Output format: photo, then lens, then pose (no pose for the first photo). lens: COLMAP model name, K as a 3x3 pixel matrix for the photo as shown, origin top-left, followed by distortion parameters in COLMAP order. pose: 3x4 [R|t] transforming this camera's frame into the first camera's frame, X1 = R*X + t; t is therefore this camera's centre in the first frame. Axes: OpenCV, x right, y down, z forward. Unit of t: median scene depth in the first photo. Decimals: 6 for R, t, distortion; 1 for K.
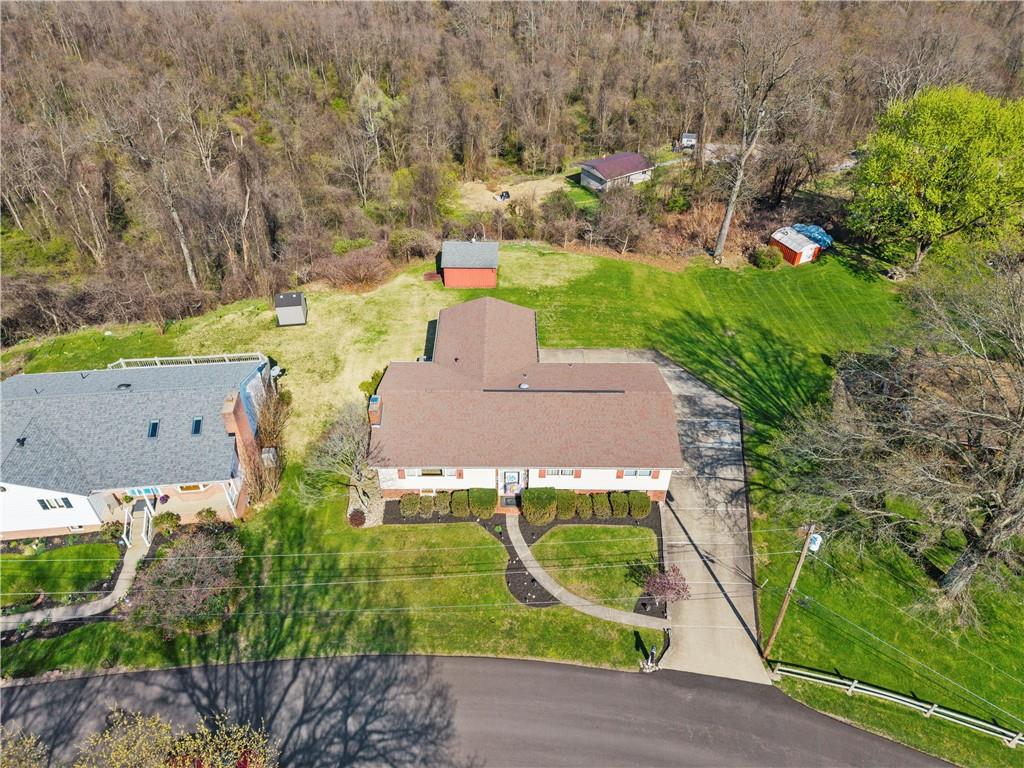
lens RADIAL K [[688.0, 0, 512.0], [0, 688.0, 384.0], [0, 0, 1]] dist [0.016668, -0.003712]
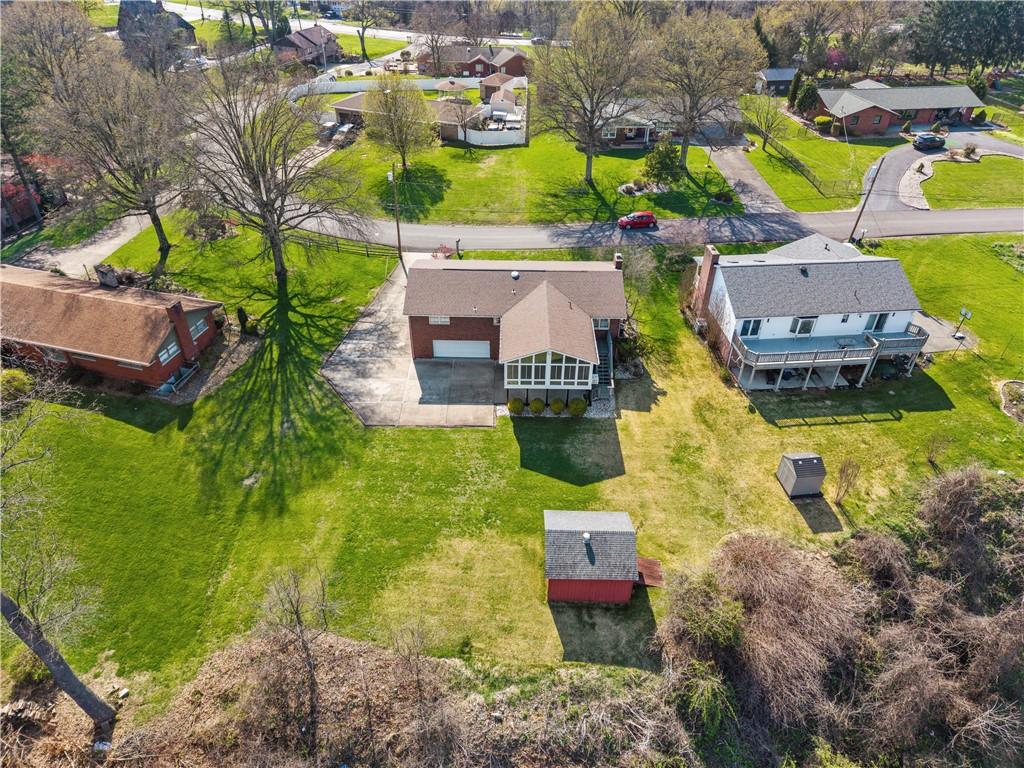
lens RADIAL K [[688.0, 0, 512.0], [0, 688.0, 384.0], [0, 0, 1]] dist [0.016668, -0.003712]
pose [[-0.999726, -0.023375, -0.001466, 0.022075], [-0.006912, 0.234638, 0.972058, -1.316190], [-0.022378, 0.971802, -0.234735, 1.593041]]
